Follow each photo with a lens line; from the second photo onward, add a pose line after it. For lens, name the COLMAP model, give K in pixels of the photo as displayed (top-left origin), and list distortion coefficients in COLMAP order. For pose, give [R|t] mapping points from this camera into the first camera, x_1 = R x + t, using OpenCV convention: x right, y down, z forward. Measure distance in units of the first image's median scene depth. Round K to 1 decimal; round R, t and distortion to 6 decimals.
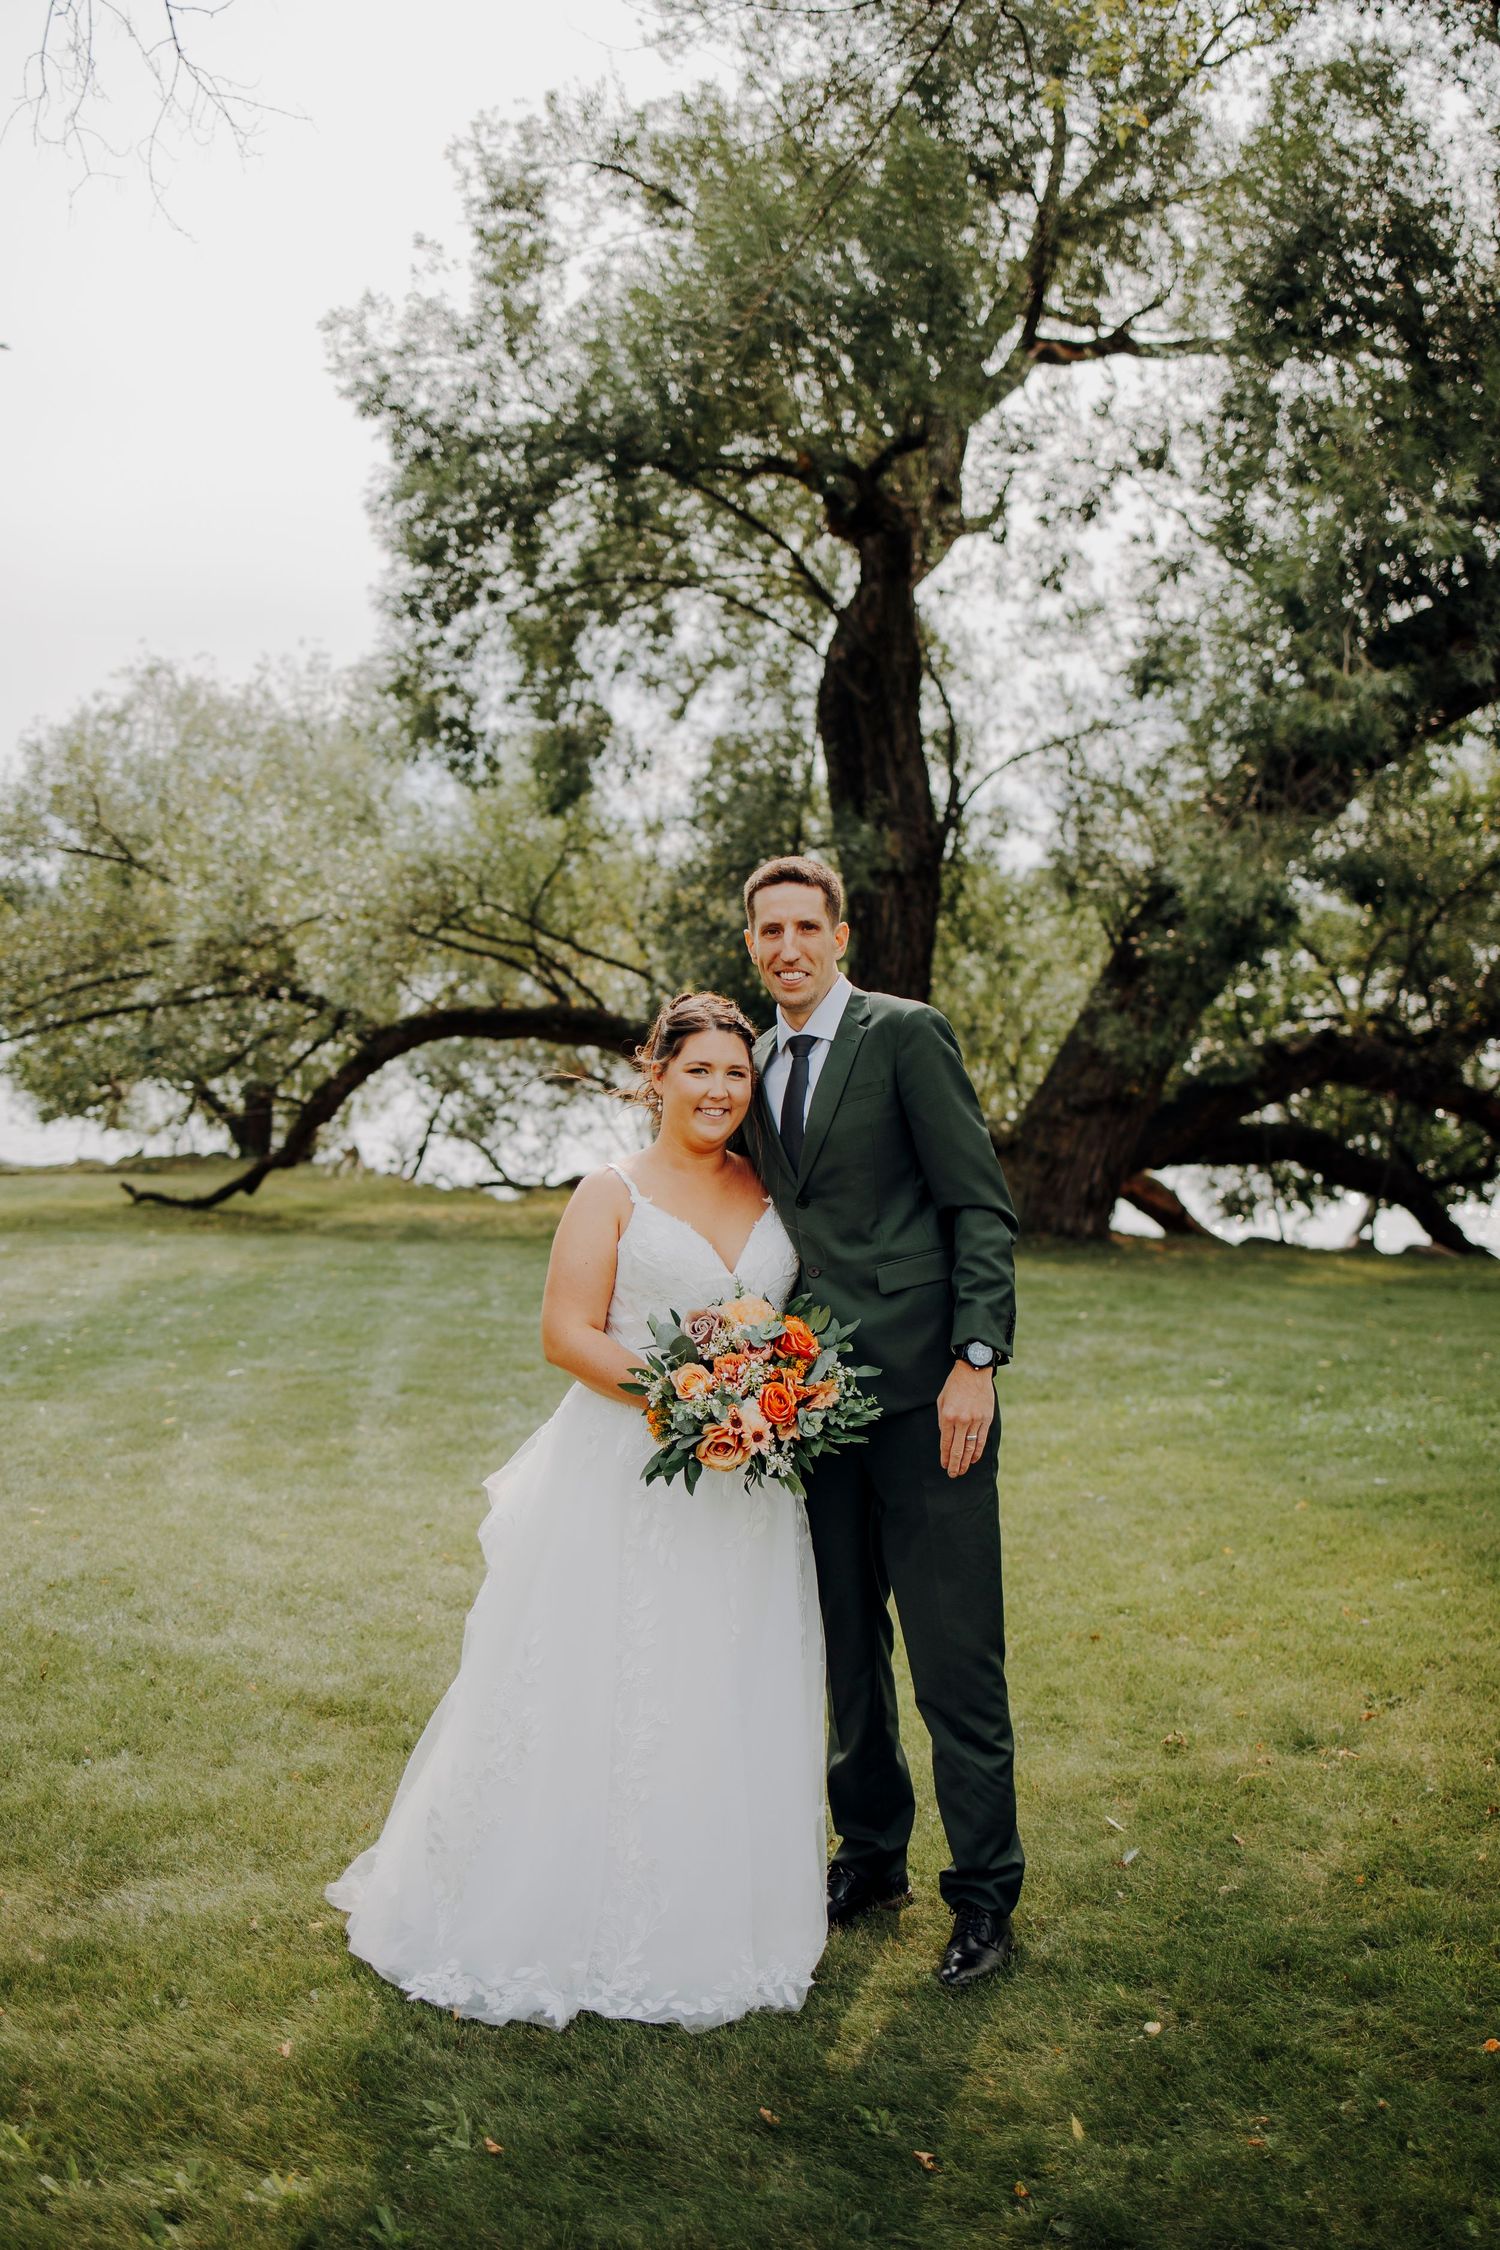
lens RADIAL K [[2493.0, 0, 756.4], [0, 2493.0, 1085.9], [0, 0, 1]] dist [-0.042092, 0.000000]
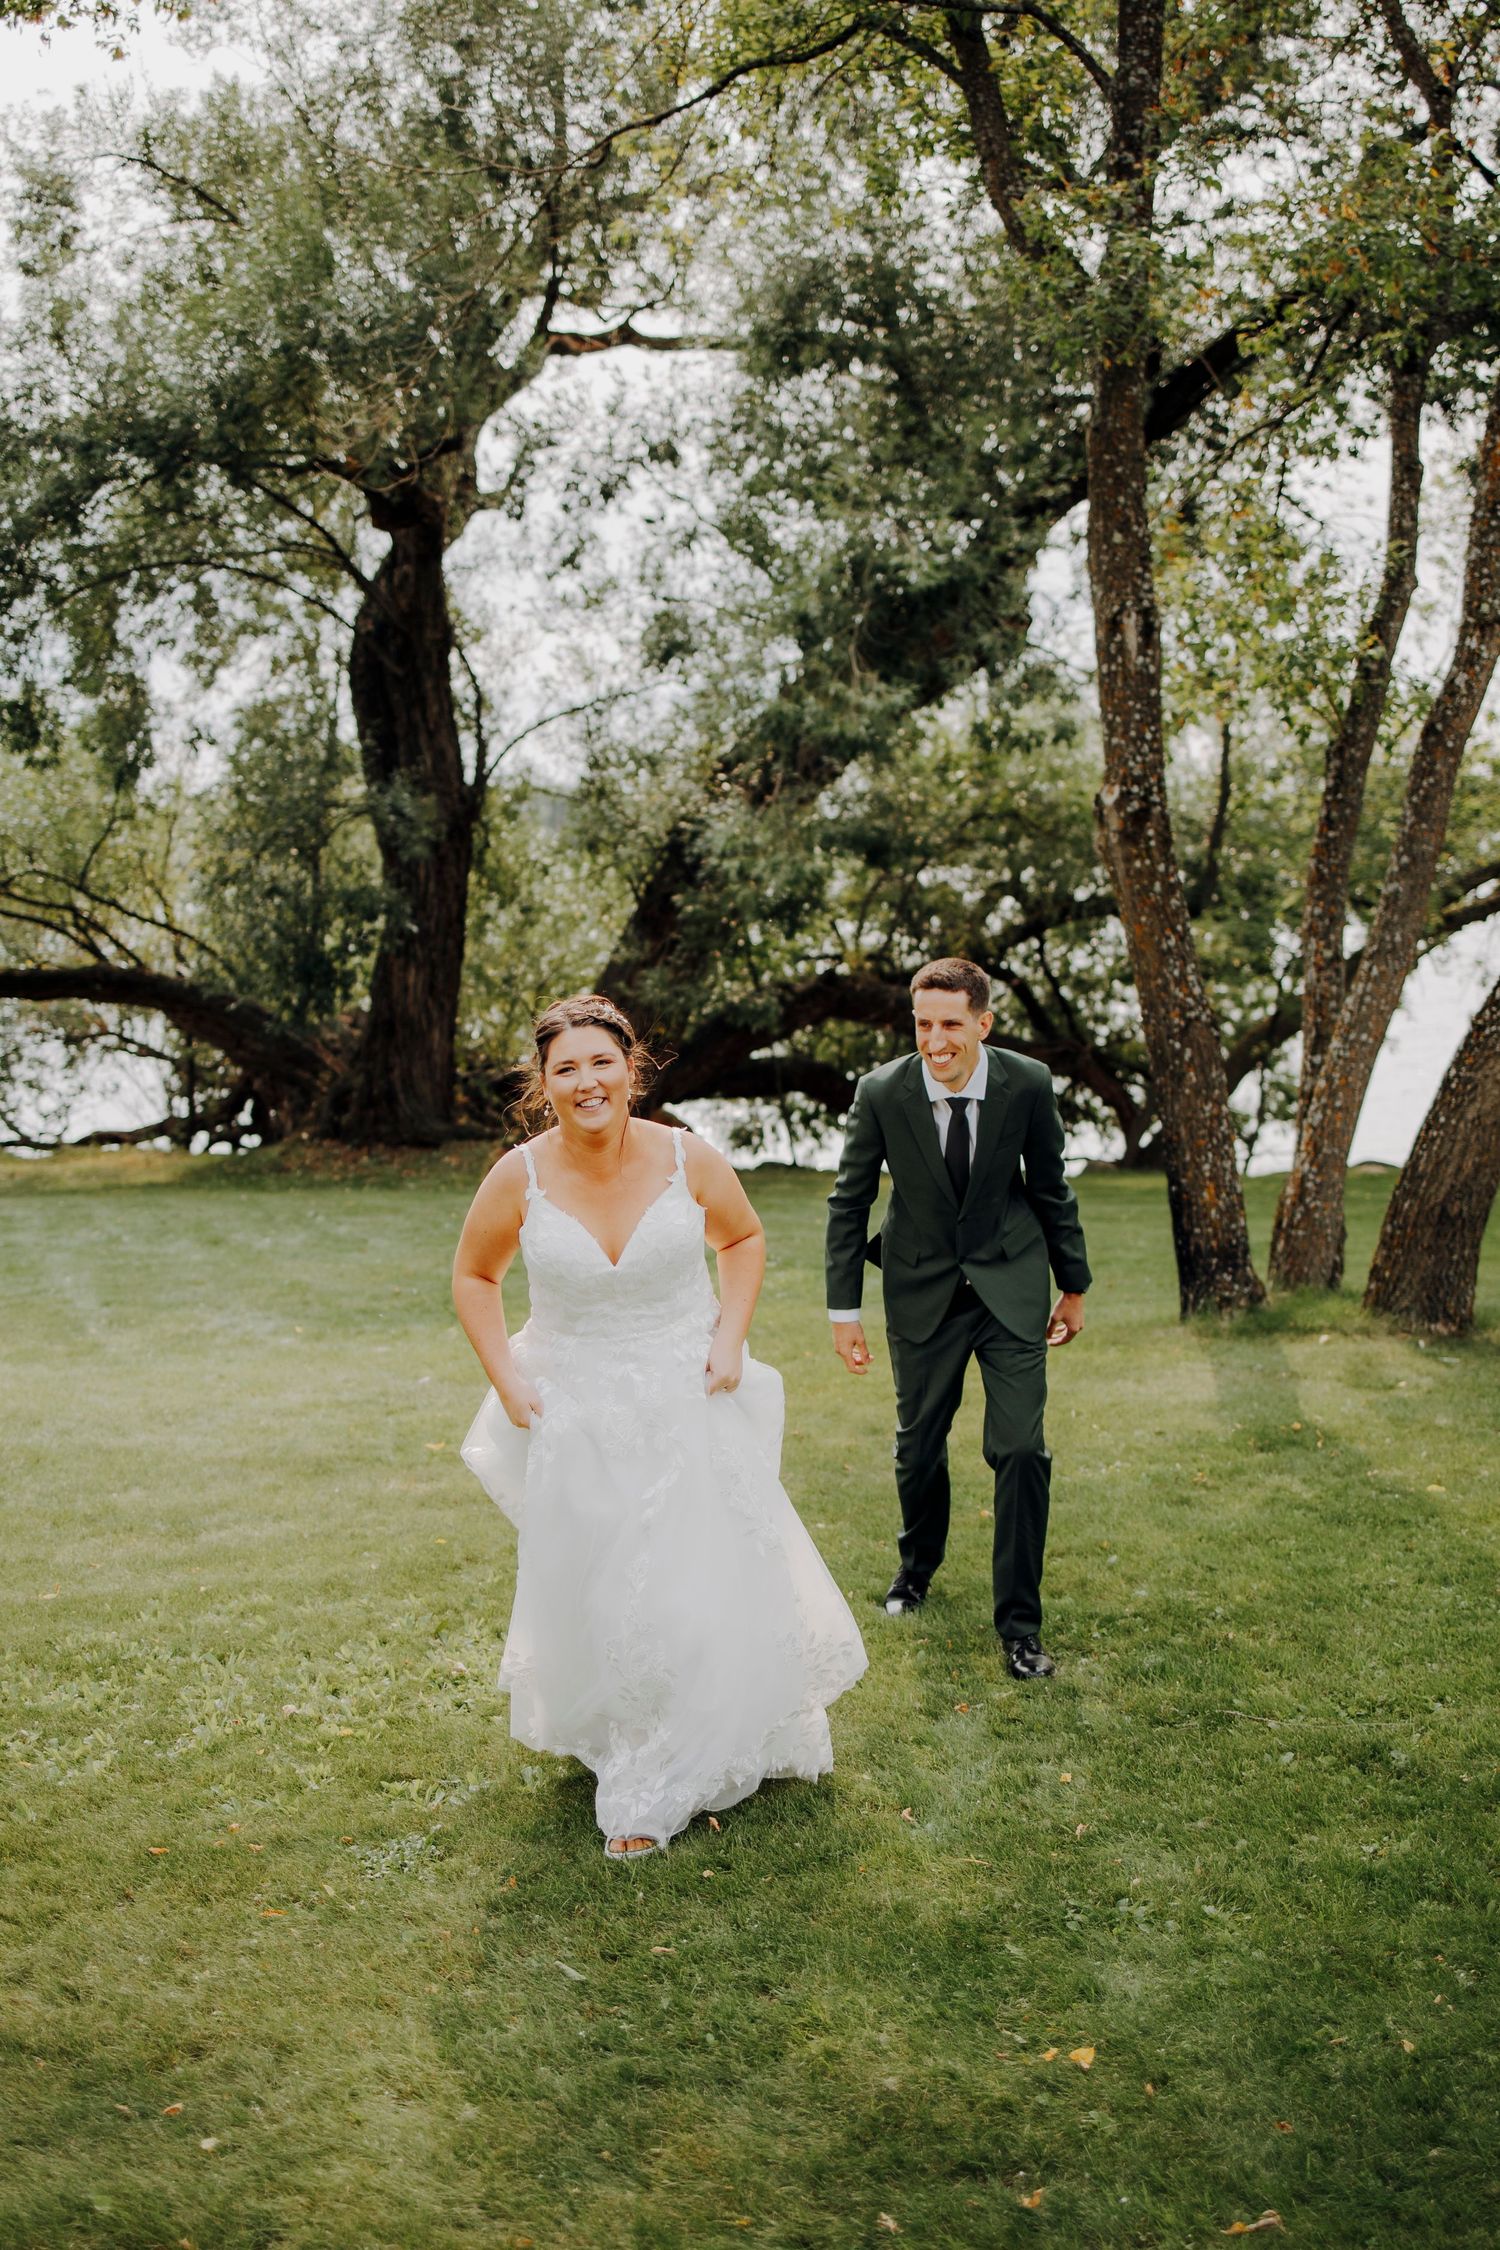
lens RADIAL K [[2734.6, 0, 769.0], [0, 2734.6, 1077.6], [0, 0, 1]] dist [-0.064178, 0.000000]
pose [[0.977336, -0.033401, 0.209041, -0.050092], [0.028953, 0.999285, 0.024303, -0.006147], [-0.209703, -0.017700, 0.977605, -0.171199]]
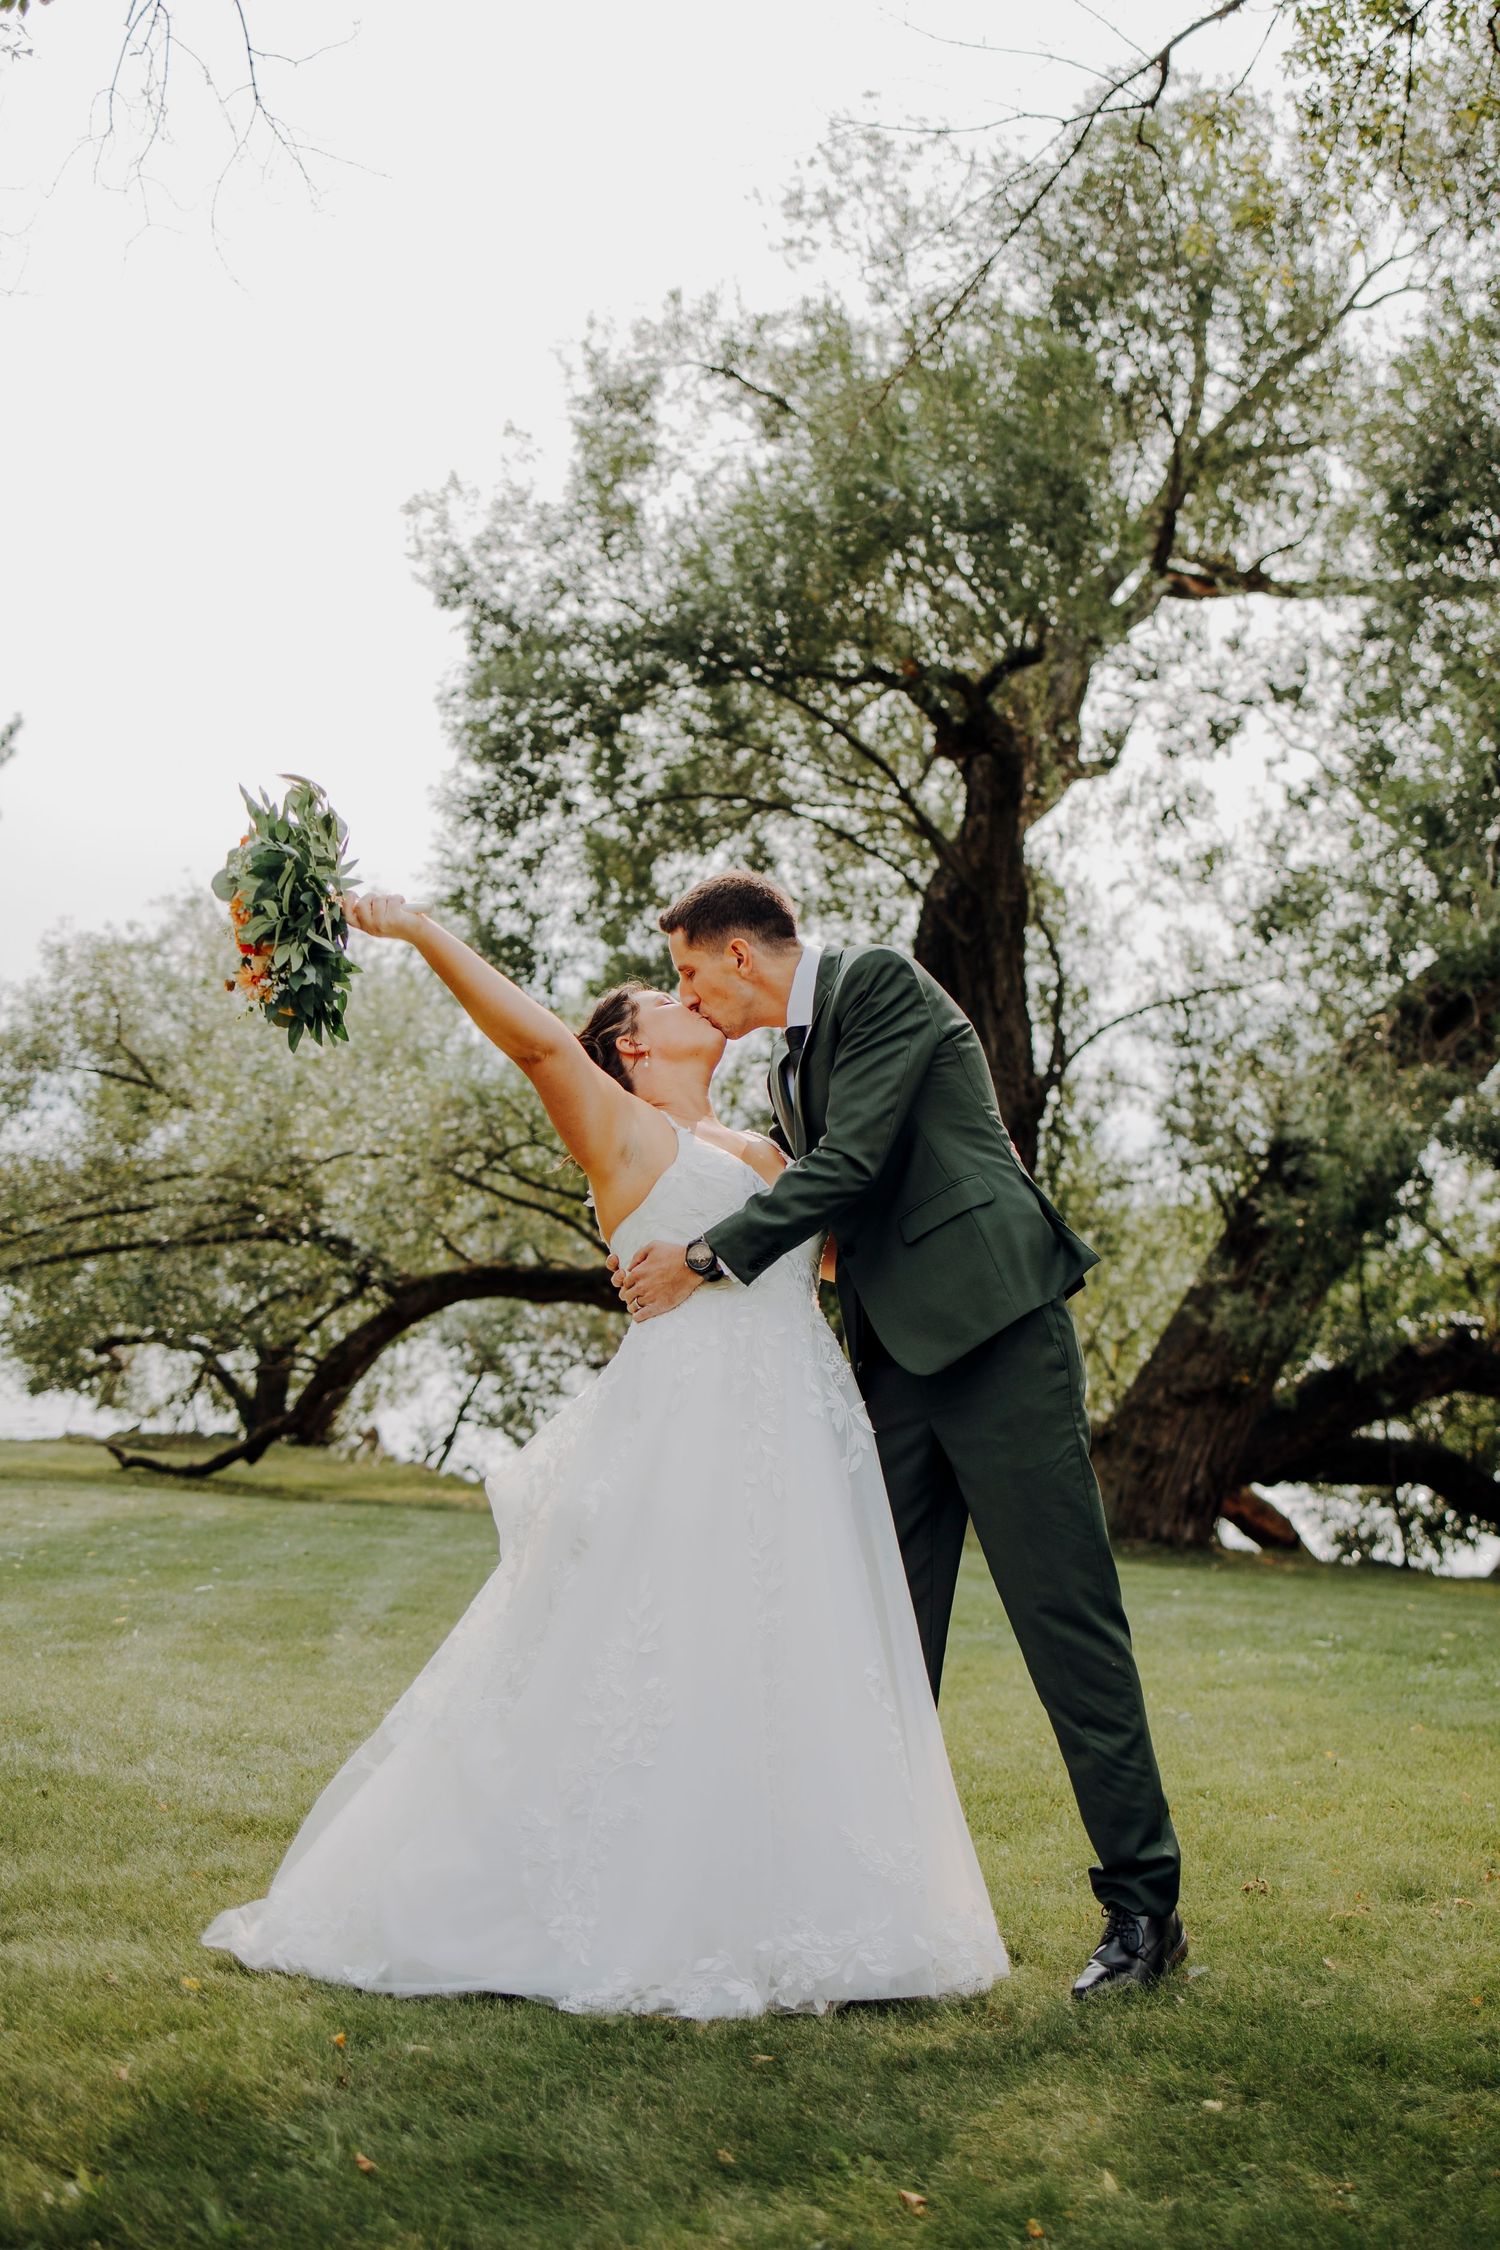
lens RADIAL K [[2734.6, 0, 874.7], [0, 2734.6, 1026.5], [0, 0, 1]] dist [-0.064178, 0.000000]
pose [[0.998534, 0.053533, 0.008052, 0.003620], [-0.051773, 0.987802, -0.146856, 0.024052], [-0.015815, 0.146224, 0.989125, 0.012450]]
